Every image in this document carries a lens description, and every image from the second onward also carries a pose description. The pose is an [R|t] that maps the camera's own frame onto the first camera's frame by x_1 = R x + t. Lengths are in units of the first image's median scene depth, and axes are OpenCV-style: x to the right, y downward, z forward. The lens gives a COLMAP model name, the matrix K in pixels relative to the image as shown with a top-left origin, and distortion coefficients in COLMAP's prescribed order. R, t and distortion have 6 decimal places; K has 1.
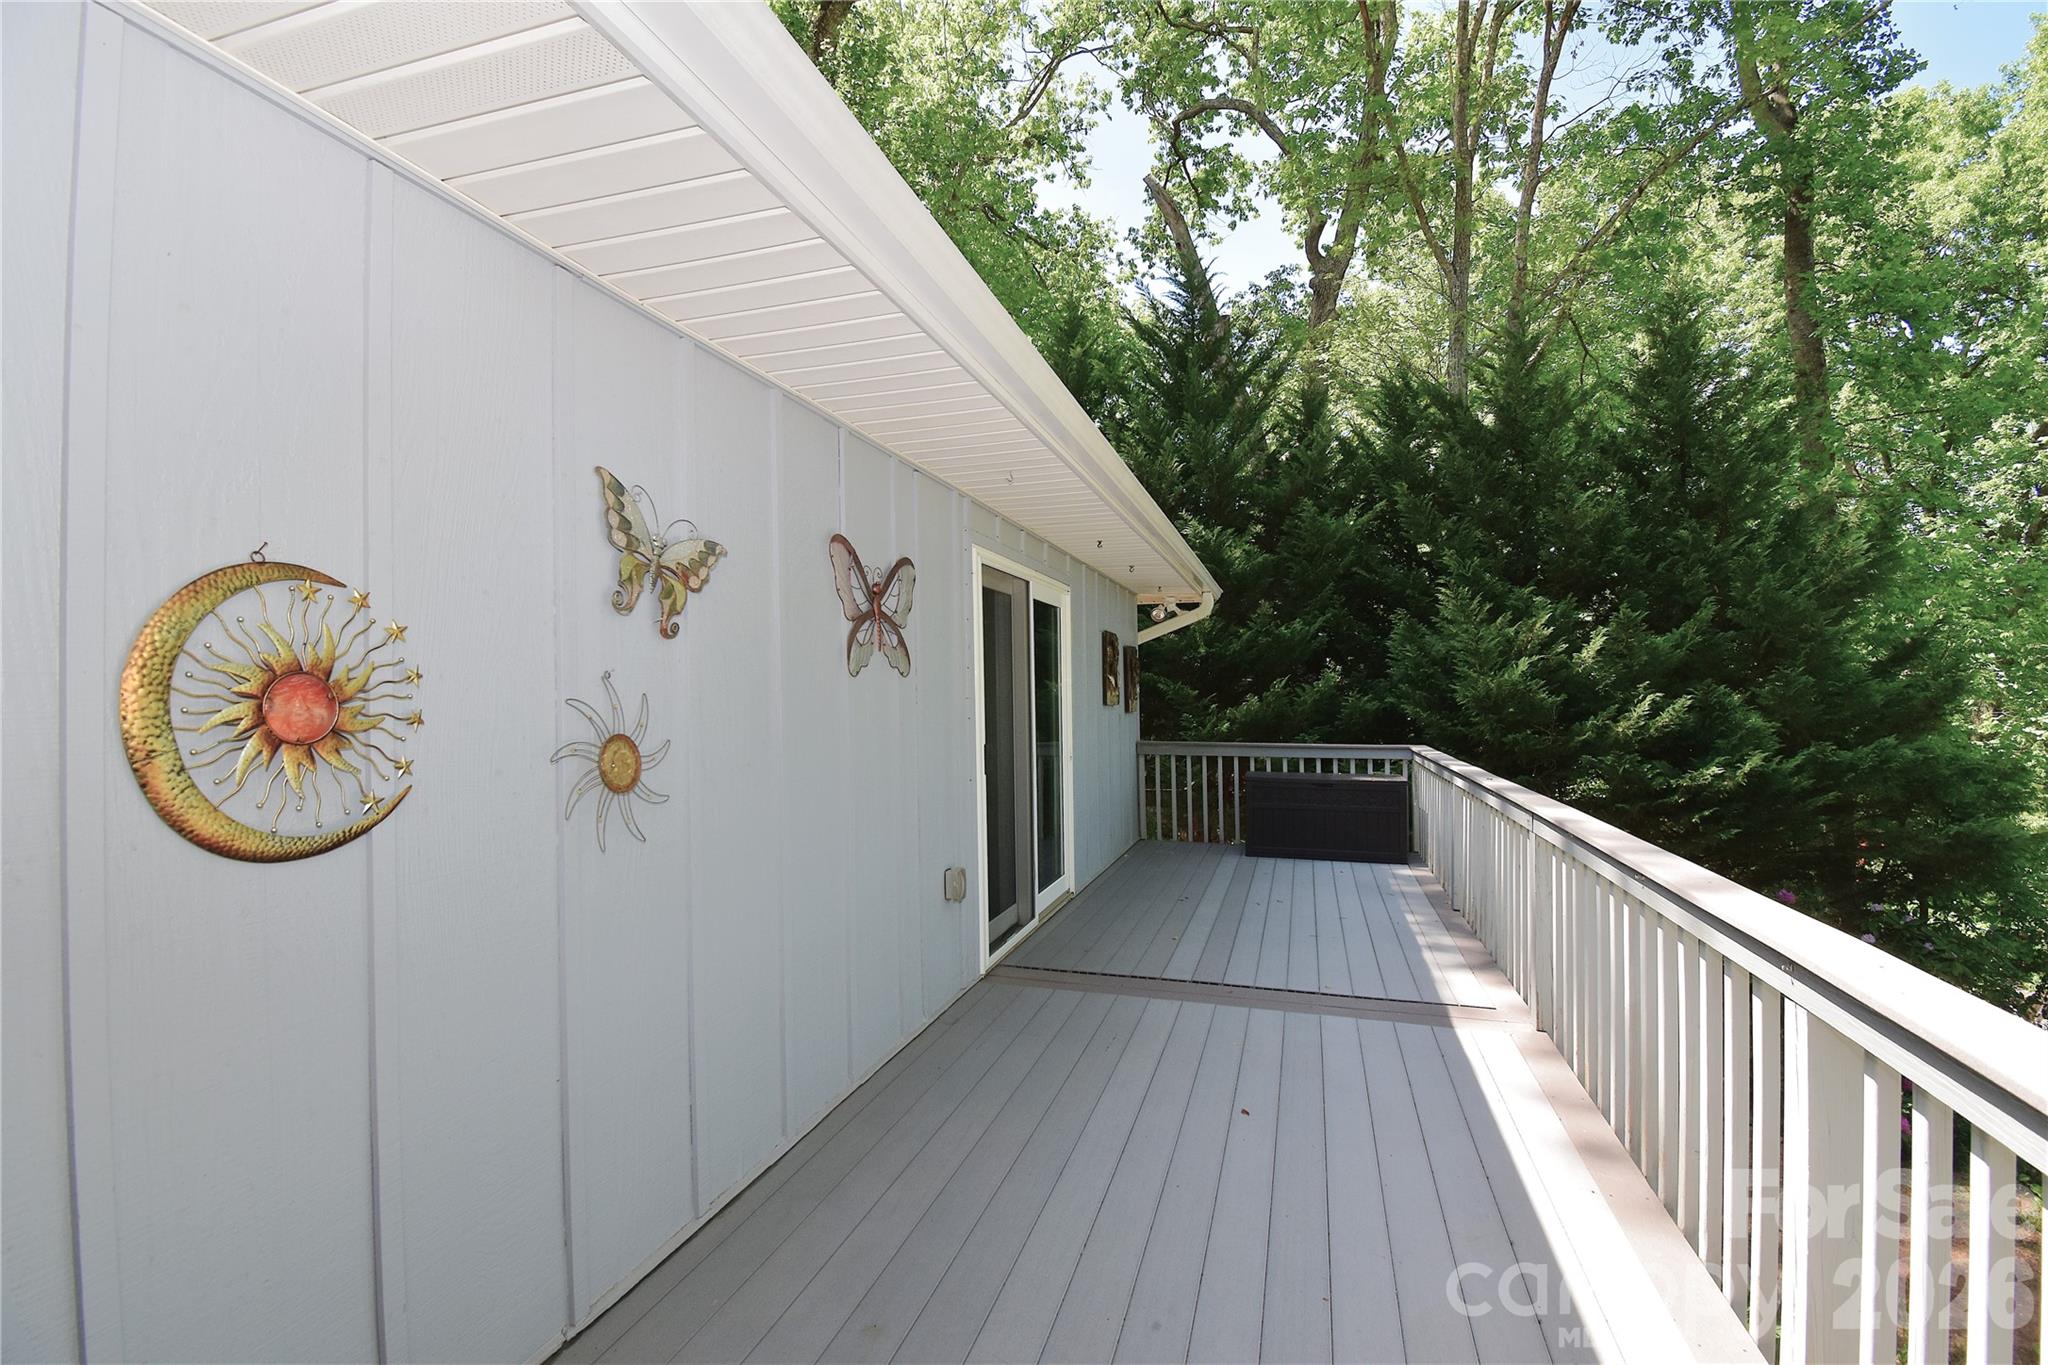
lens RADIAL K [[916.6, 0, 1027.5], [0, 916.6, 676.1], [0, 0, 1]] dist [0.030073, -0.031920]
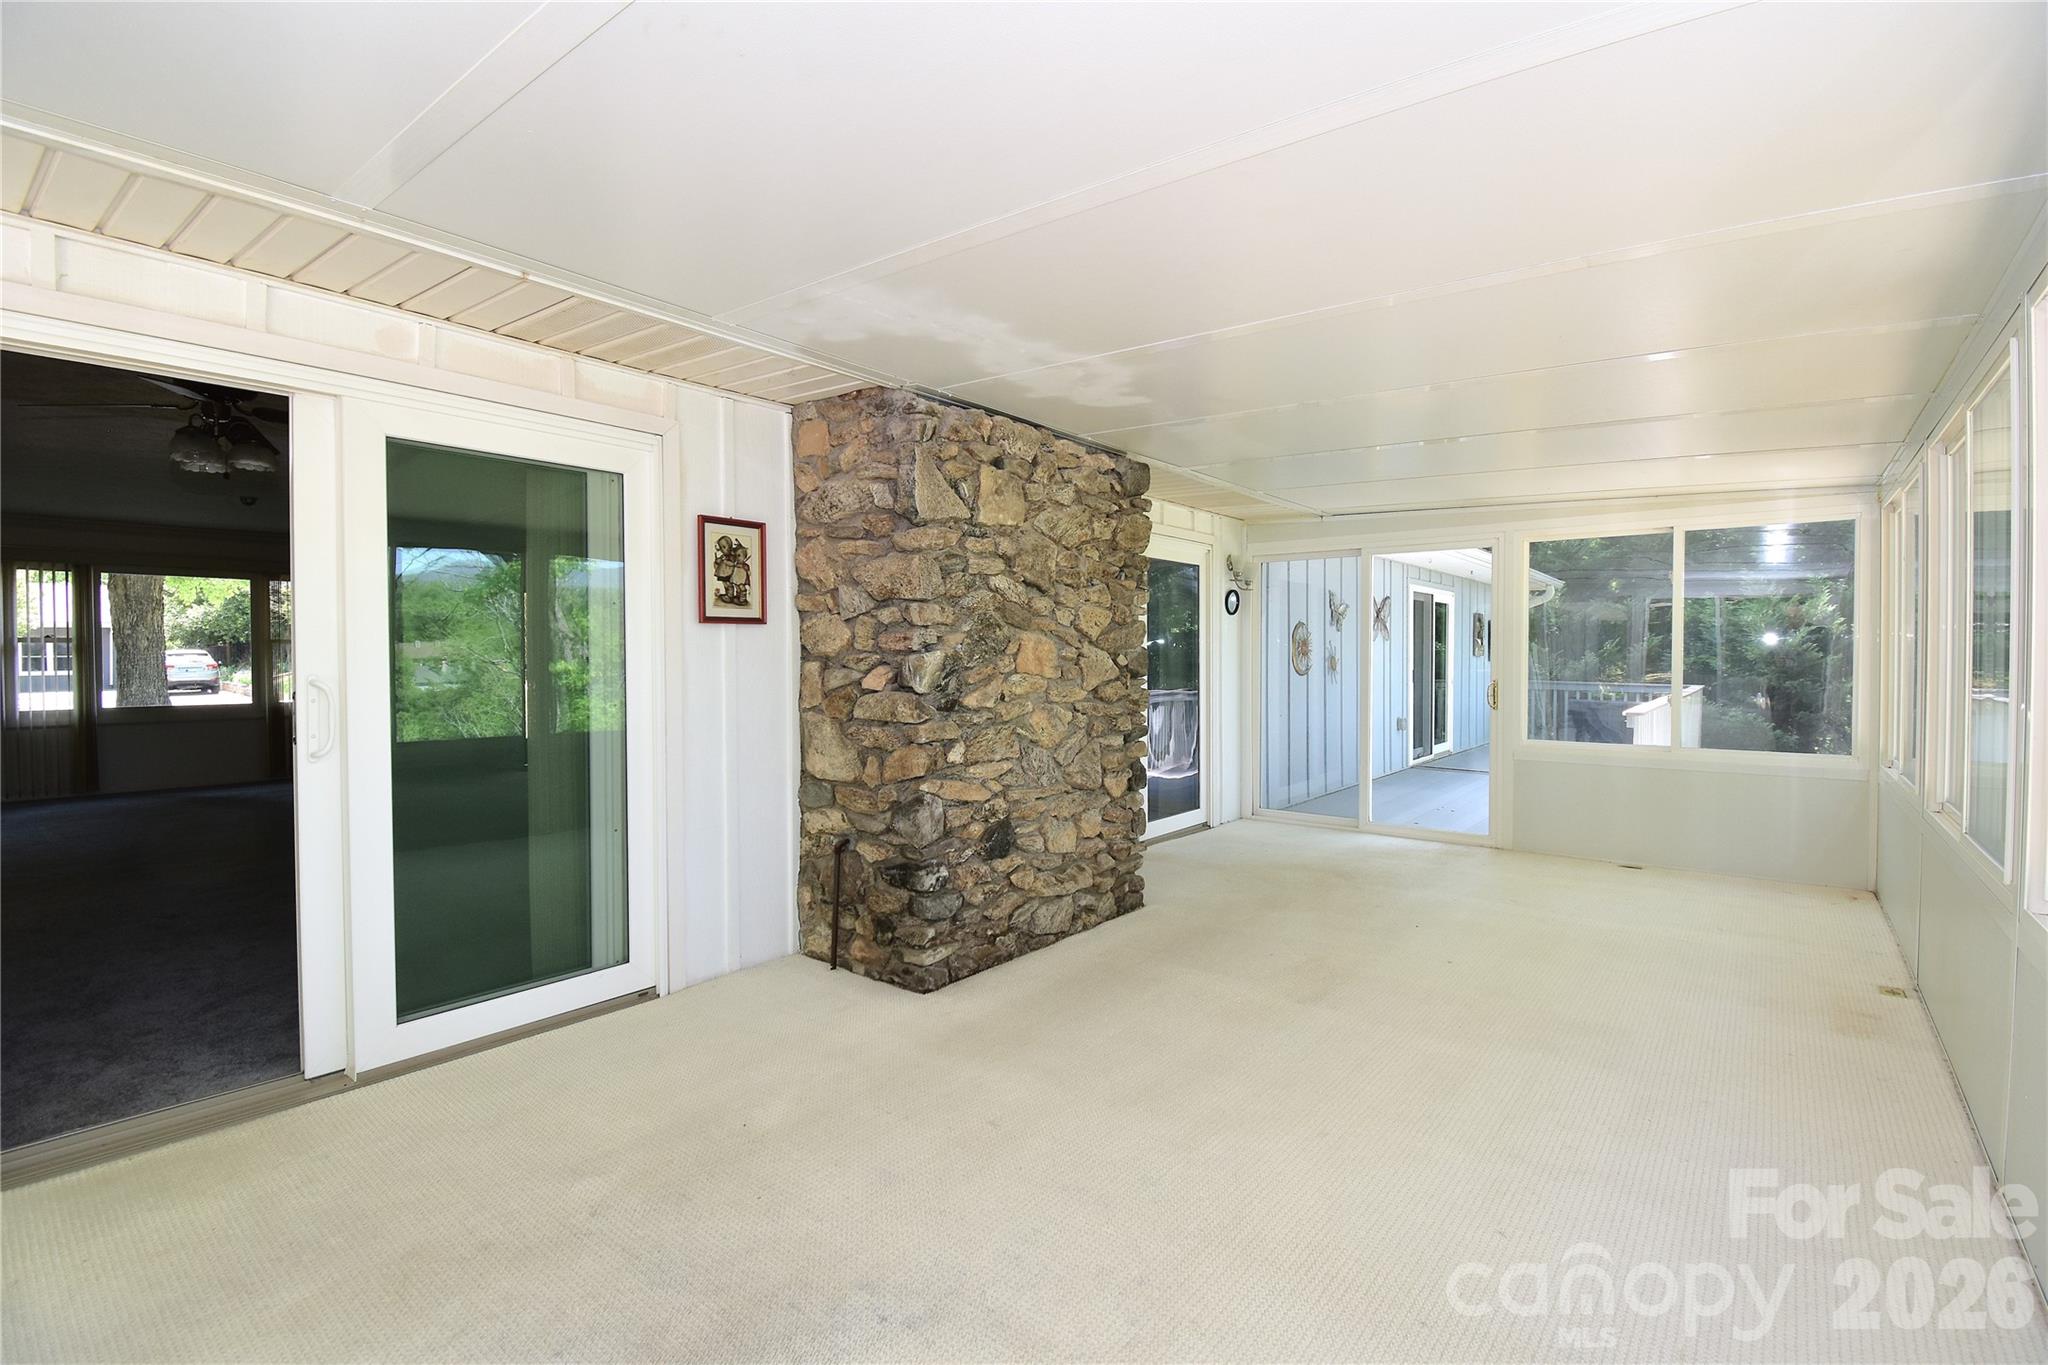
lens RADIAL K [[916.6, 0, 1027.5], [0, 916.6, 676.1], [0, 0, 1]] dist [0.030073, -0.031920]
pose [[0.931240, 0.021746, -0.363757, -0.098862], [-0.003633, 0.998722, 0.050404, -0.022343], [0.364388, -0.045617, 0.930129, -1.378099]]
